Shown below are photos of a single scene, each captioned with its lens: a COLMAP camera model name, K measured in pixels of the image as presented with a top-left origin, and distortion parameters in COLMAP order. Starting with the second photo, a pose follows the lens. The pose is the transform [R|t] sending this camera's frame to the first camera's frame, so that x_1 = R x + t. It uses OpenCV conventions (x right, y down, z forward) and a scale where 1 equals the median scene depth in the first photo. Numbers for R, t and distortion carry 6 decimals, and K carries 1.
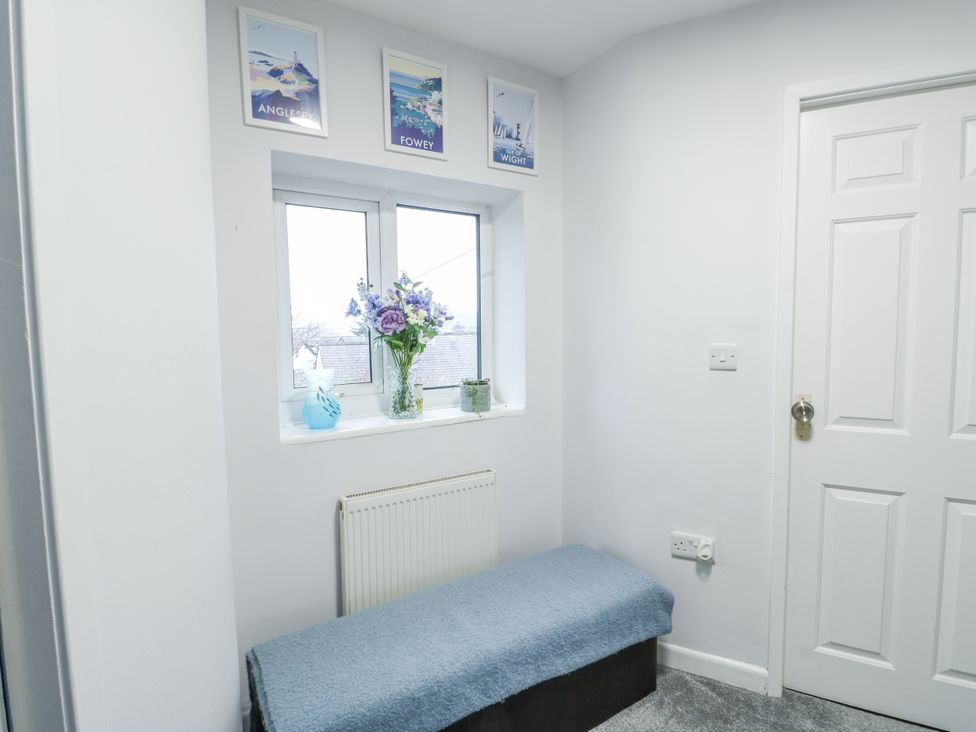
lens RADIAL K [[516.2, 0, 487.6], [0, 516.2, 363.3], [0, 0, 1]] dist [-0.001864, -0.010812]
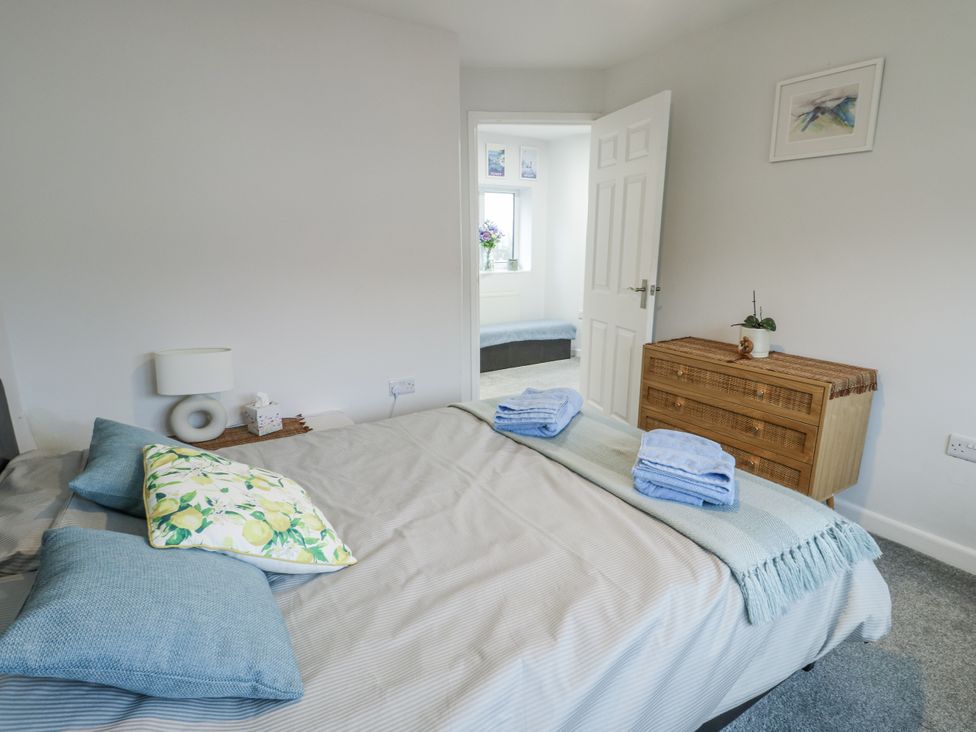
lens RADIAL K [[516.2, 0, 485.6], [0, 516.2, 367.5], [0, 0, 1]] dist [-0.001864, -0.010812]
pose [[0.999827, 0.015368, -0.010497, -0.140258], [-0.013522, 0.987415, 0.157571, 0.183821], [0.012787, -0.157402, 0.987452, -1.937162]]
